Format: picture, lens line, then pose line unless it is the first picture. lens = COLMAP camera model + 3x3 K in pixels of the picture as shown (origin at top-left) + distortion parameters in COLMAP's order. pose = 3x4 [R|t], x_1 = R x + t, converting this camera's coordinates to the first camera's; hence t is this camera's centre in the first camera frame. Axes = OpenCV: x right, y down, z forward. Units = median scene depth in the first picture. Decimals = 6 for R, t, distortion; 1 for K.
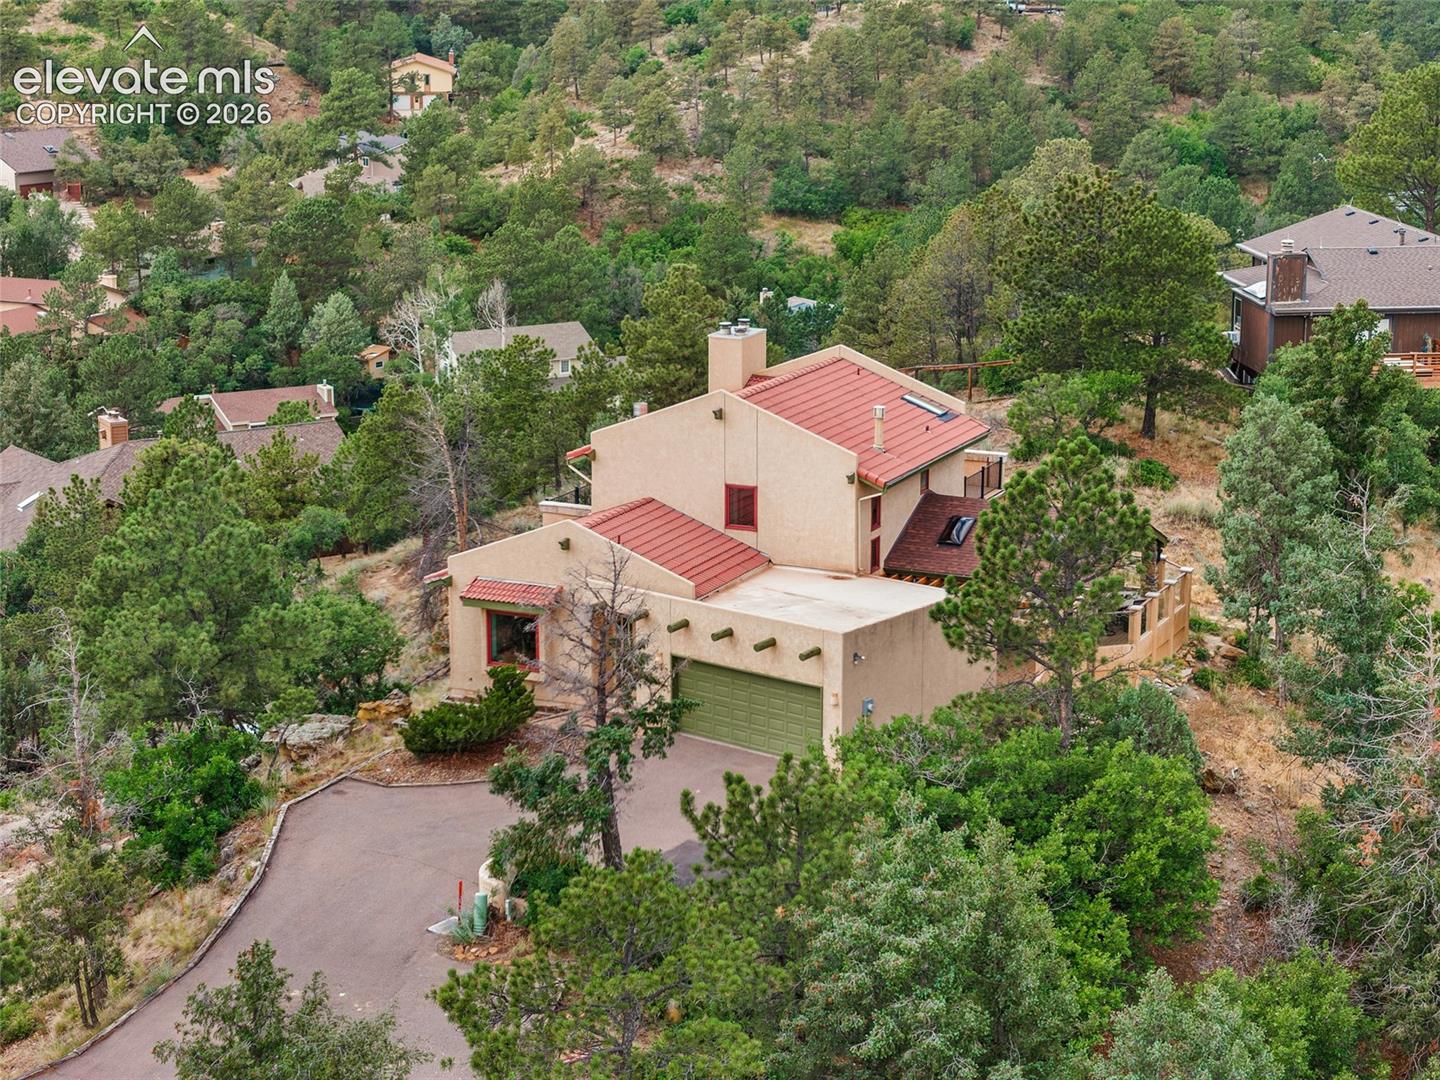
lens RADIAL K [[2916.1, 0, 720.0], [0, 2916.1, 540.0], [0, 0, 1]] dist [-0.023793, 0.176439]
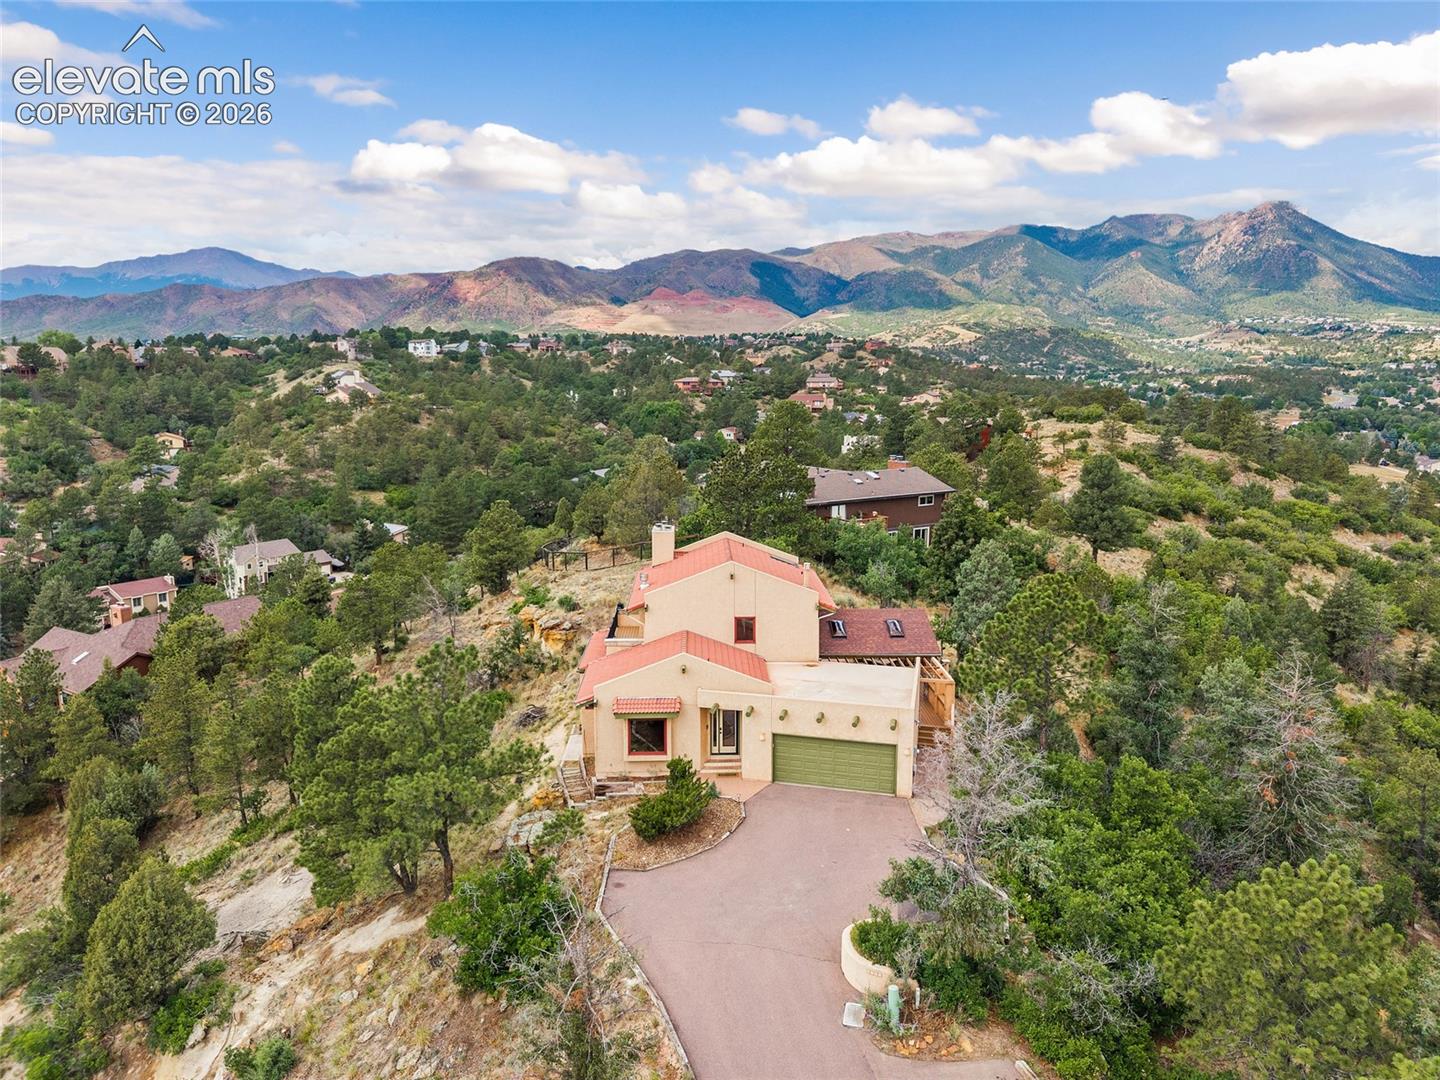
lens RADIAL K [[972.1, 0, 720.0], [0, 972.1, 540.0], [0, 0, 1]] dist [0.028249, -0.029023]
pose [[0.898726, -0.075934, 0.431886, -0.075240], [0.099841, 0.994459, -0.032919, -0.014238], [-0.426993, 0.072705, 0.901327, 0.158229]]
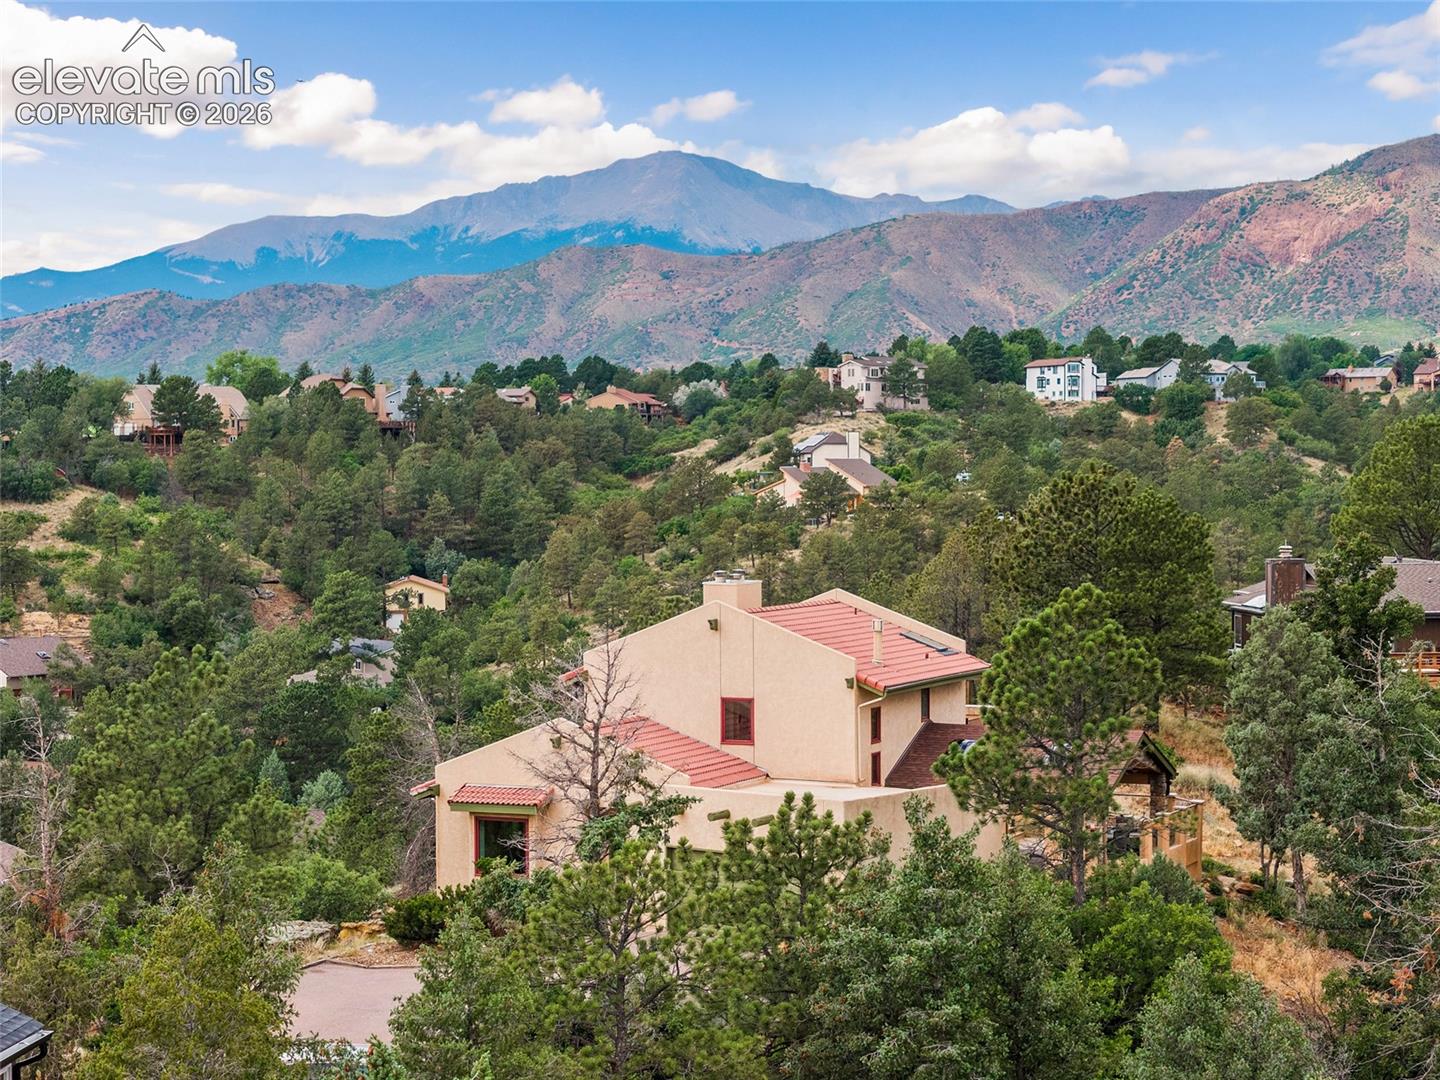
lens RADIAL K [[2924.6, 0, 720.0], [0, 2924.6, 540.0], [0, 0, 1]] dist [-0.000771, -0.087672]
pose [[0.999984, -0.004723, 0.003216, -0.000457], [0.005273, 0.979601, -0.200884, 0.039332], [-0.002201, 0.200898, 0.979610, 0.009812]]
